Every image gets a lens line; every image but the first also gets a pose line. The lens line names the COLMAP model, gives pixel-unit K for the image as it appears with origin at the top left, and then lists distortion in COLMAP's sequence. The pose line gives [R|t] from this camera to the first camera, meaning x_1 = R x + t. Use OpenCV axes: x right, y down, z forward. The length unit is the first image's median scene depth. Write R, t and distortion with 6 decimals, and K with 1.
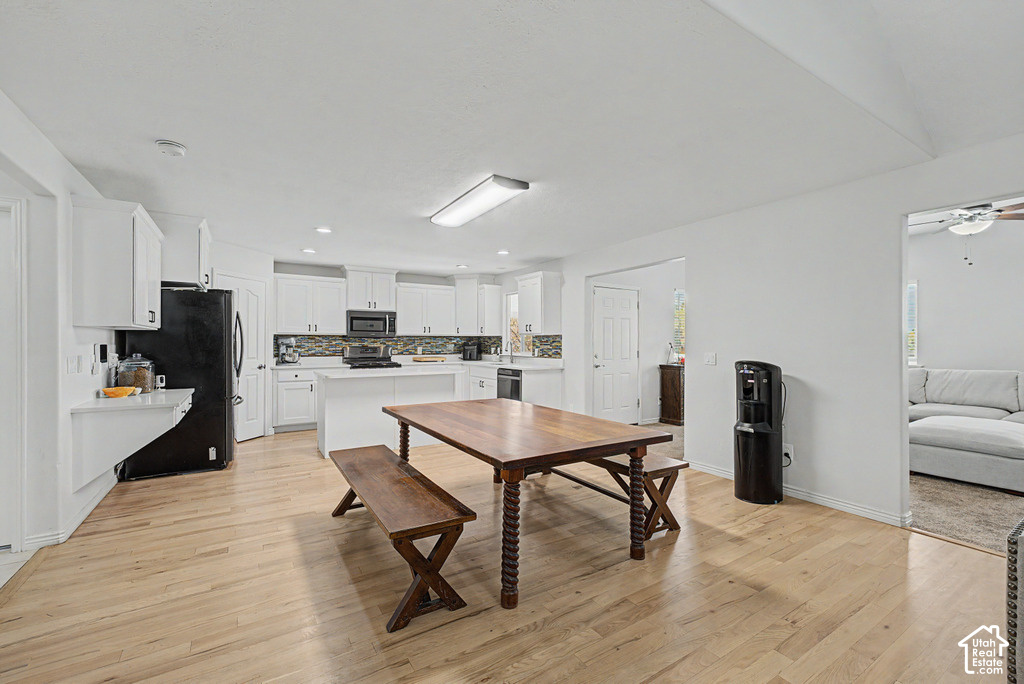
lens RADIAL K [[433.6, 0, 510.9], [0, 433.6, 342.9], [0, 0, 1]] dist [-0.000110, 0.000016]
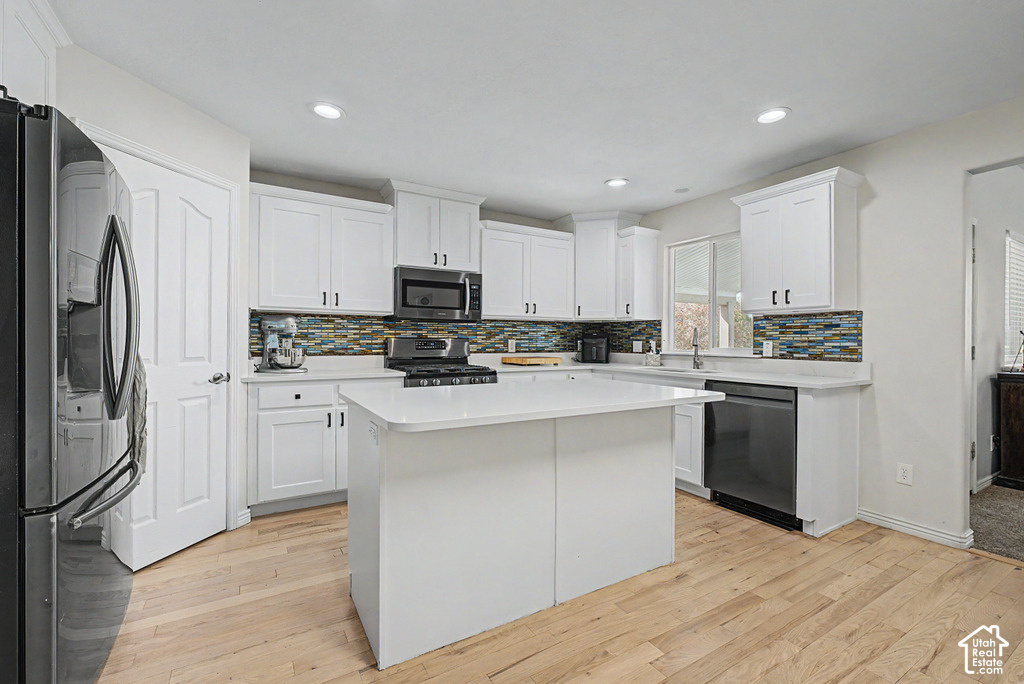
lens RADIAL K [[441.7, 0, 509.7], [0, 441.7, 340.2], [0, 0, 1]] dist [0.002065, 0.000159]
pose [[0.999716, 0.002449, -0.023709, -0.221207], [-0.002543, 0.999989, -0.003921, 0.013976], [0.023700, 0.003980, 0.999711, 0.458931]]
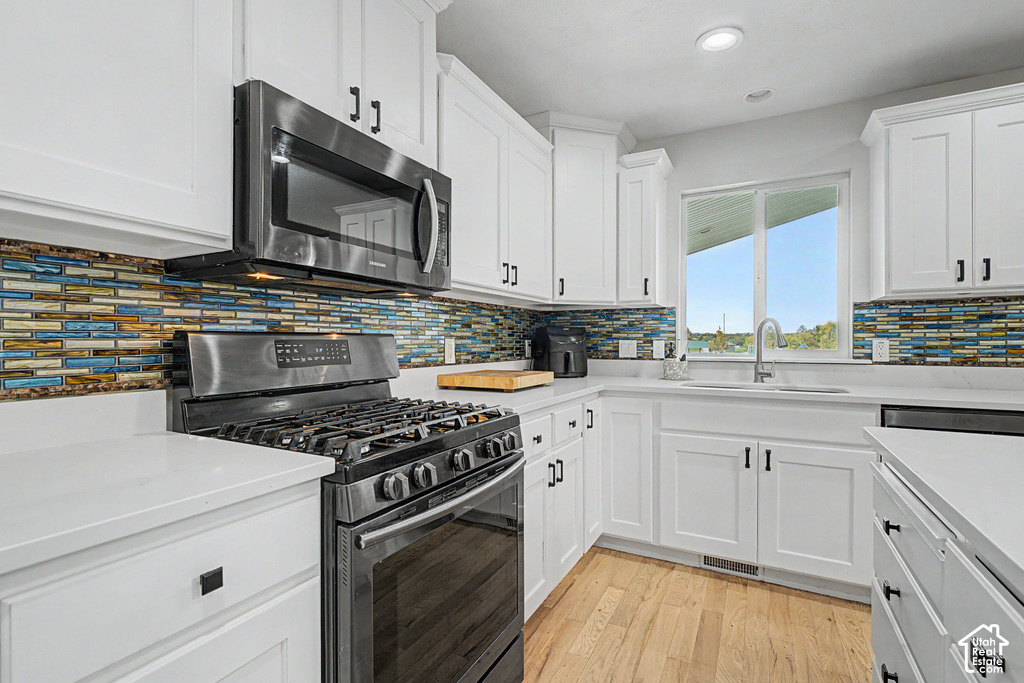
lens RADIAL K [[477.5, 0, 507.0], [0, 477.5, 340.3], [0, 0, 1]] dist [0.000320, 0.000023]
pose [[0.864860, -0.001104, 0.502011, -0.371855], [0.003930, 0.999982, -0.004571, 0.013915], [-0.501997, 0.005926, 0.864849, 0.789507]]
